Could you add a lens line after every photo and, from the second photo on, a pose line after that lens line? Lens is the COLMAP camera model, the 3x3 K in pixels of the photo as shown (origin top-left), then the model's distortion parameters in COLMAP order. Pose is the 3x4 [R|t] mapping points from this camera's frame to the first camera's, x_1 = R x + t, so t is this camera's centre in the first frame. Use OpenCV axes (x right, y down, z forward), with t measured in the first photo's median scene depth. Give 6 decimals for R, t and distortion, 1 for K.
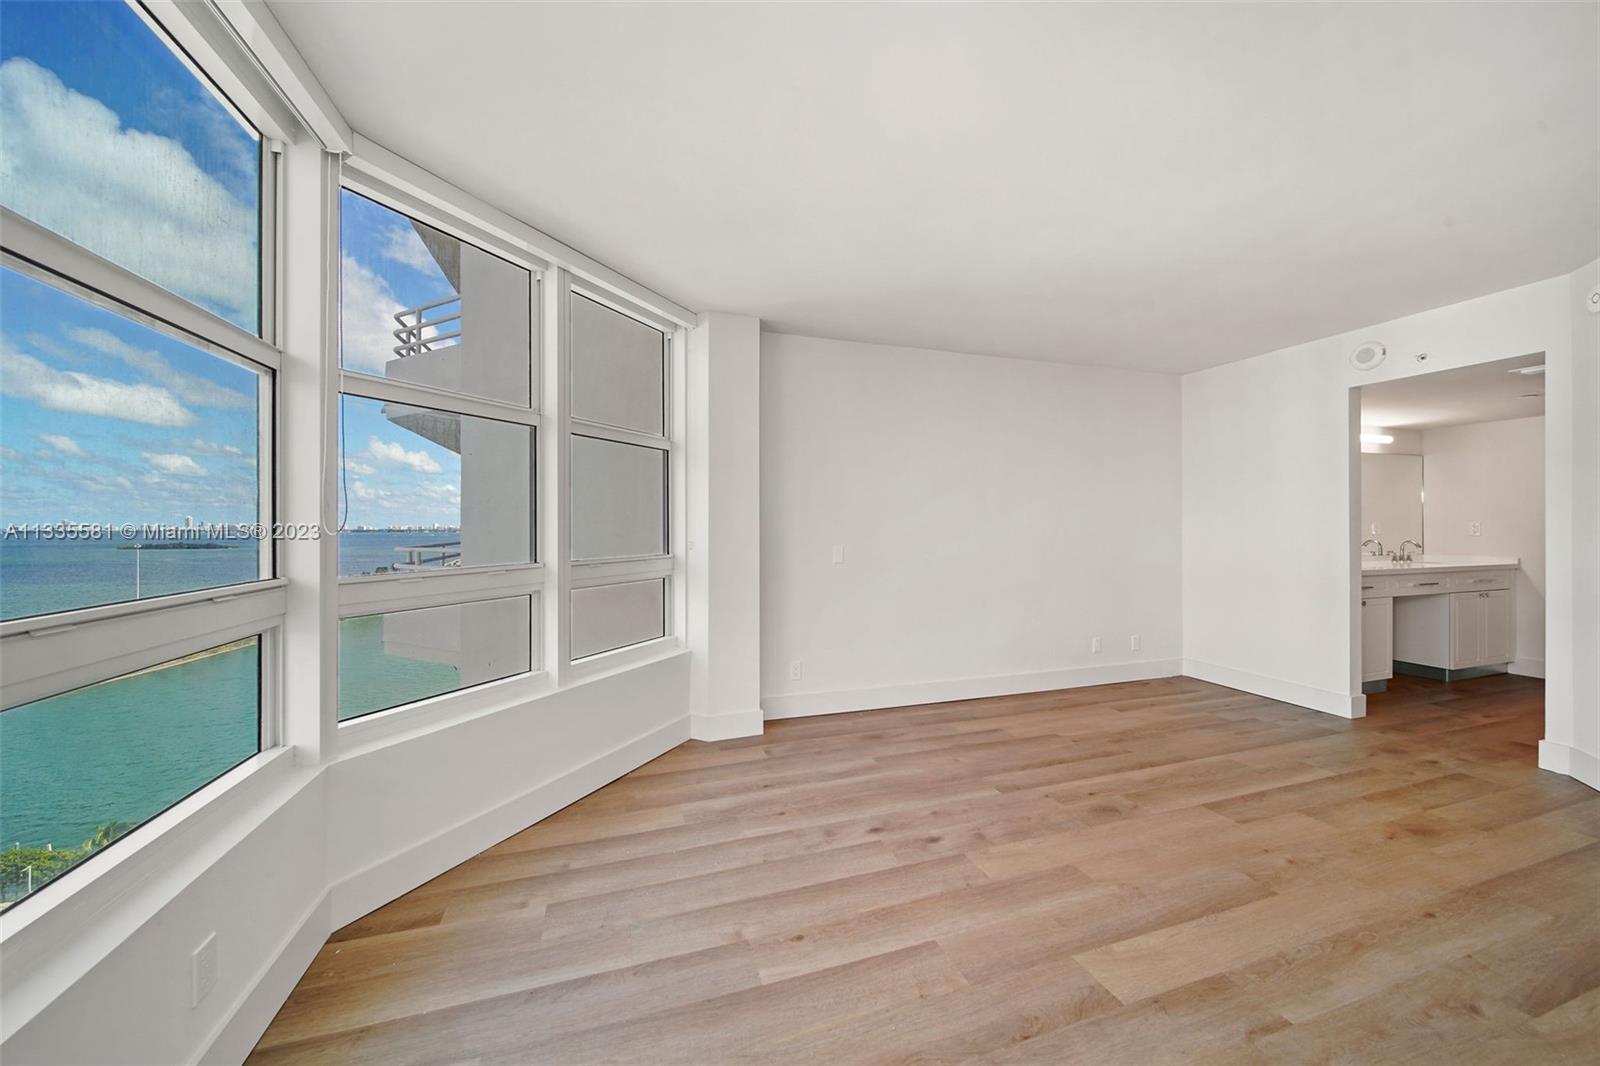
lens RADIAL K [[563.0, 0, 802.4], [0, 563.0, 523.1], [0, 0, 1]] dist [-0.002058, -0.000500]
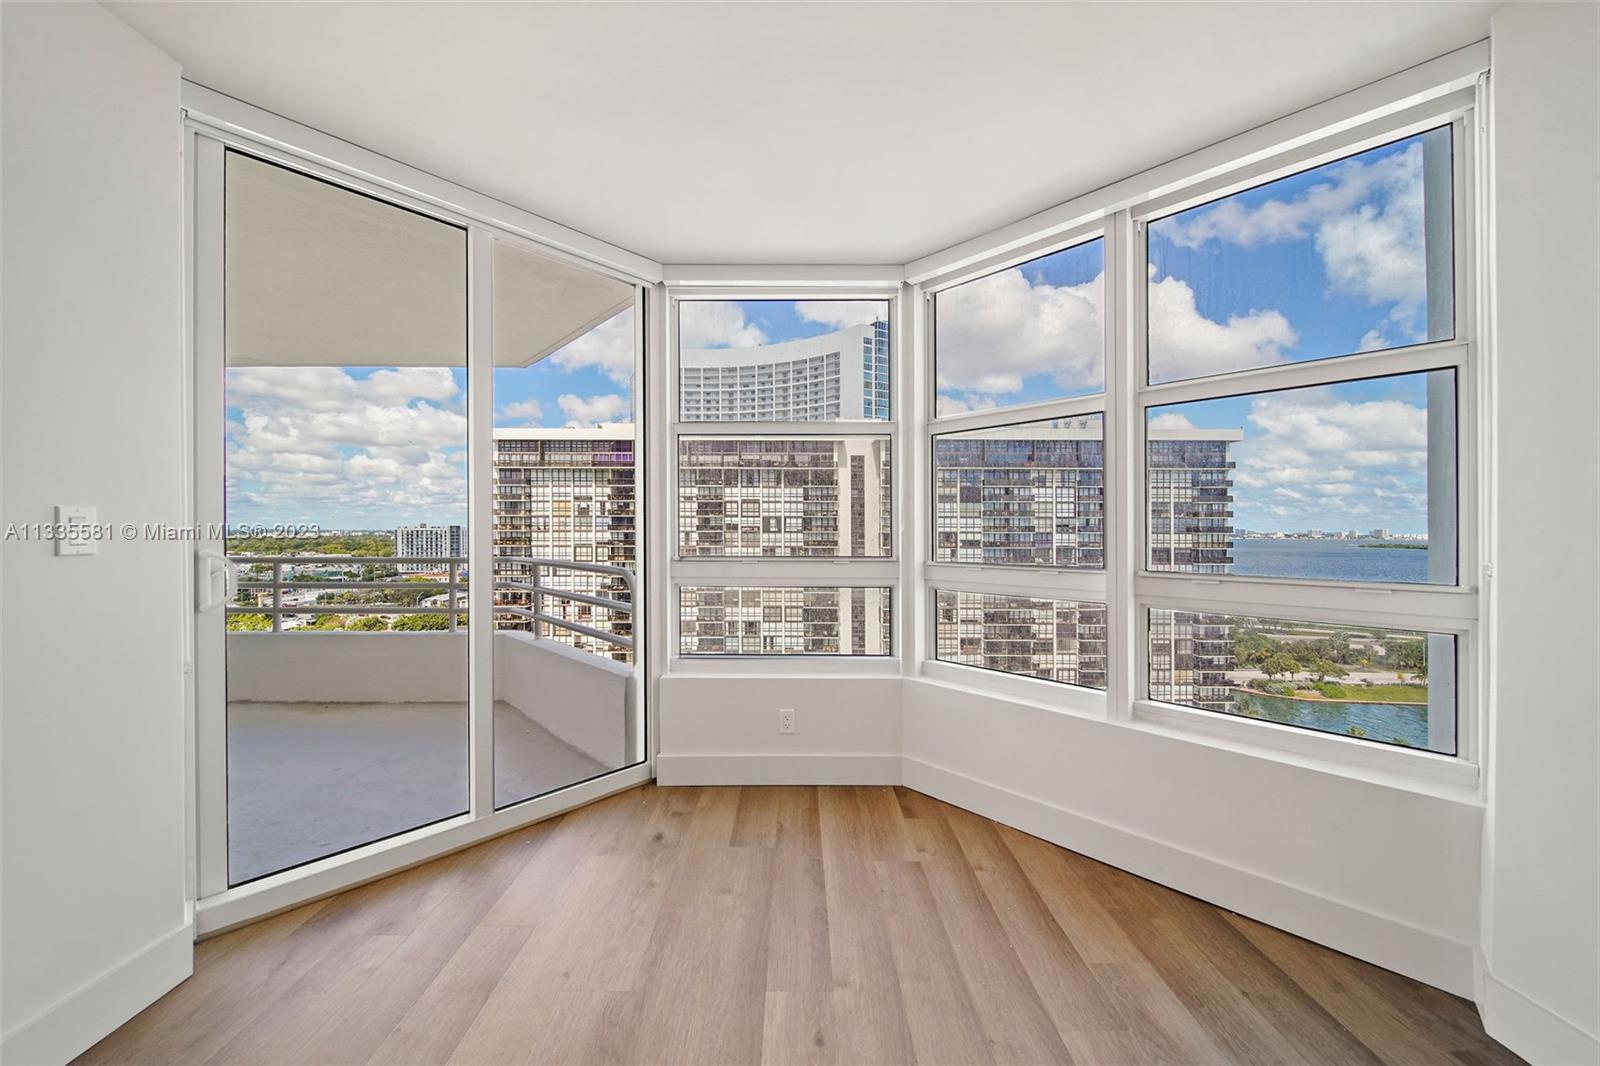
lens RADIAL K [[563.0, 0, 794.3], [0, 563.0, 528.7], [0, 0, 1]] dist [-0.002058, -0.000500]
pose [[-0.311243, -0.001009, -0.950330, 0.458382], [0.001957, 0.999997, -0.001703, 0.007854], [0.950328, -0.002390, -0.311240, 0.731852]]
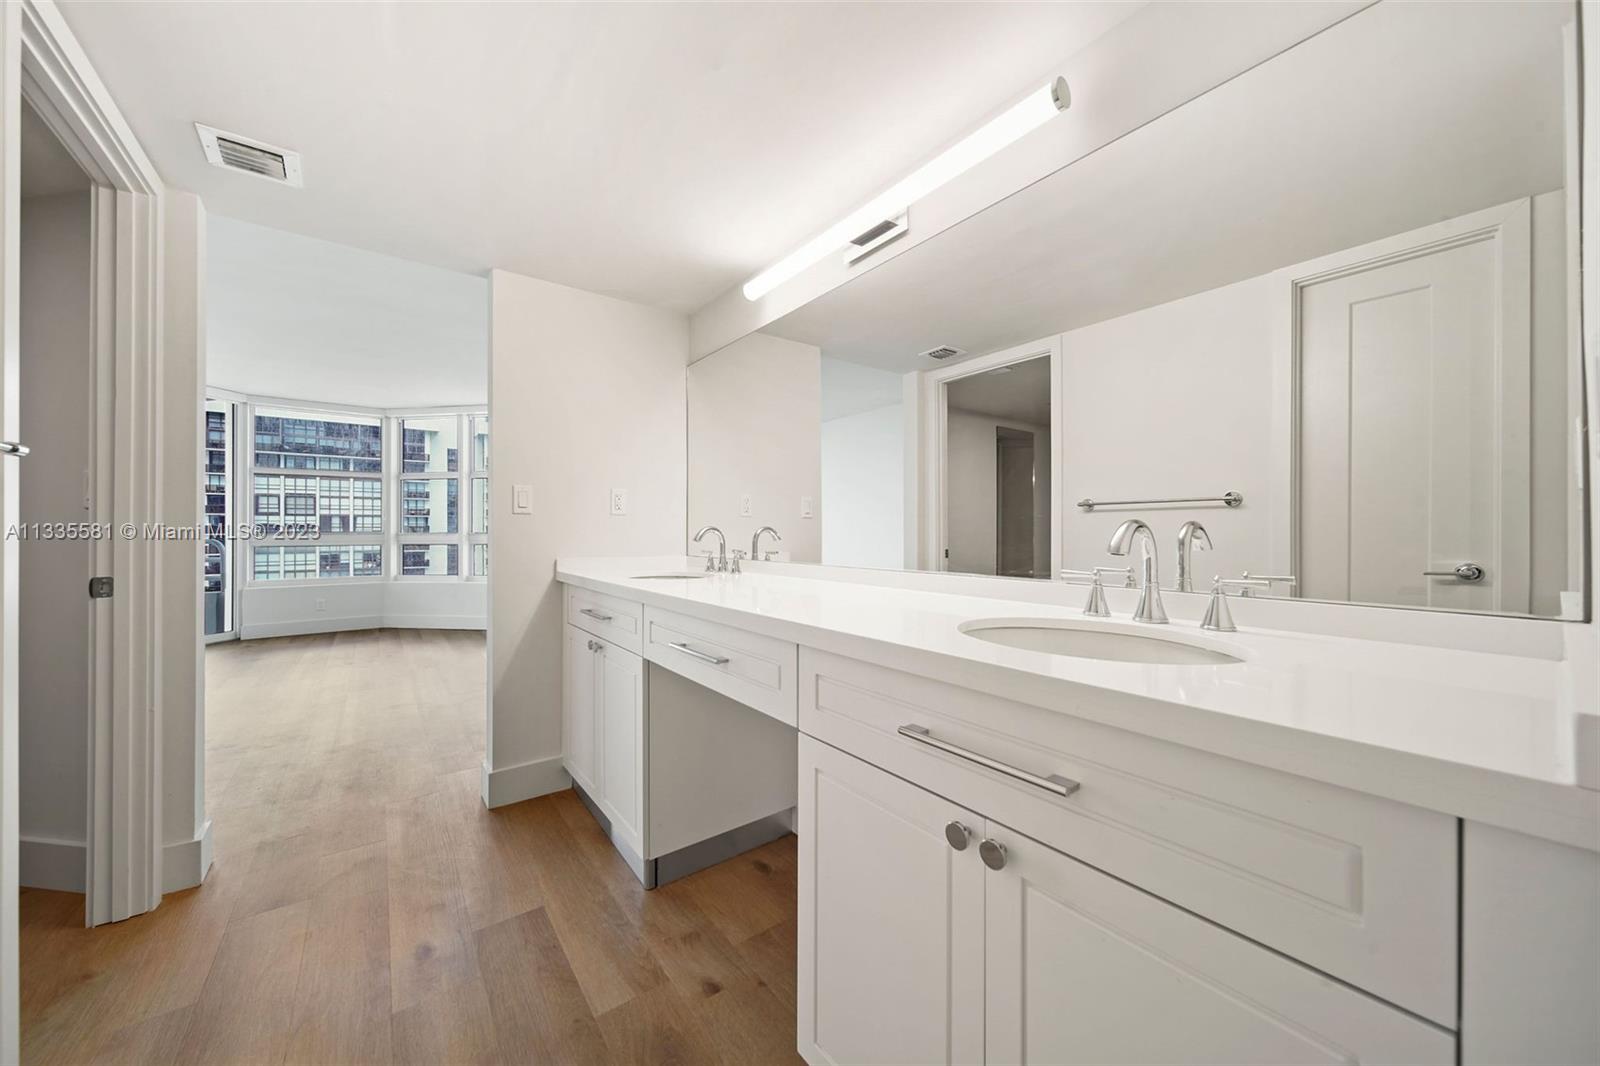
lens RADIAL K [[563.0, 0, 797.2], [0, 563.0, 527.9], [0, 0, 1]] dist [-0.002058, -0.000500]
pose [[0.323573, -0.003580, -0.946197, 2.190517], [0.007455, 0.999971, -0.001234, 0.054576], [0.946174, -0.006655, 0.323590, 1.459154]]
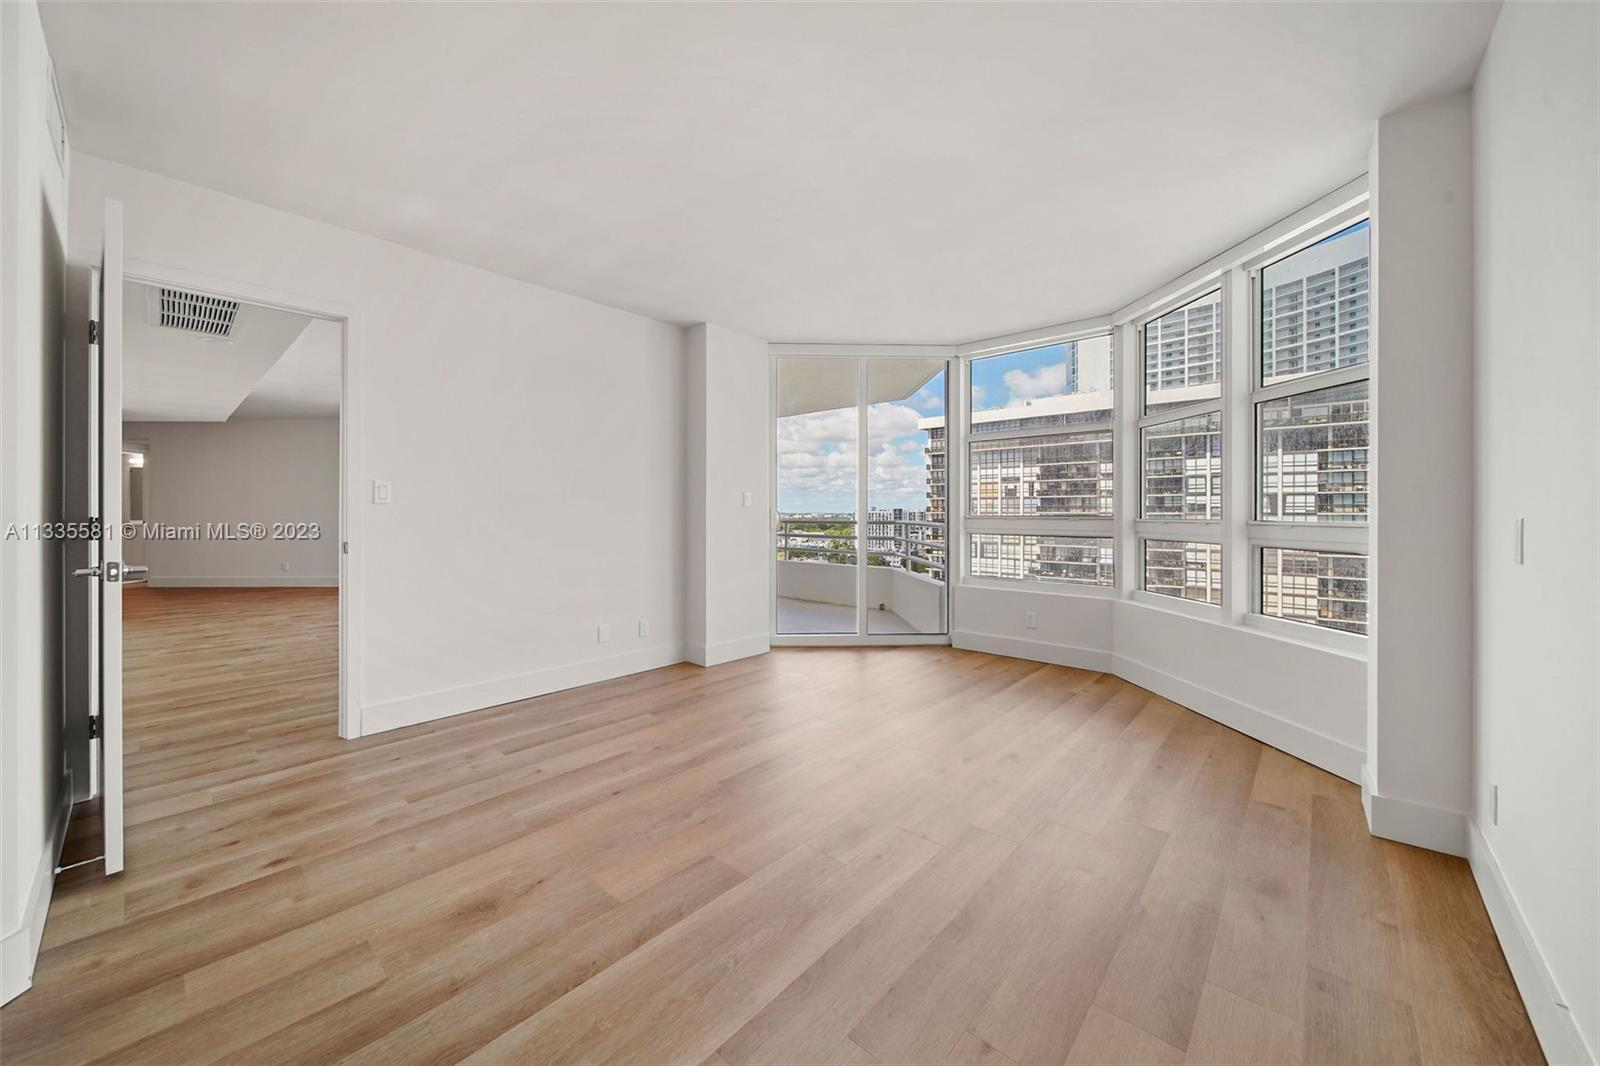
lens RADIAL K [[586.9, 0, 779.7], [0, 586.9, 516.7], [0, 0, 1]] dist [0.004476, -0.000188]
pose [[-0.872103, 0.005335, -0.489293, 0.907434], [0.002940, 0.999980, 0.005663, 0.046187], [0.489313, 0.003501, -0.872101, 1.463875]]
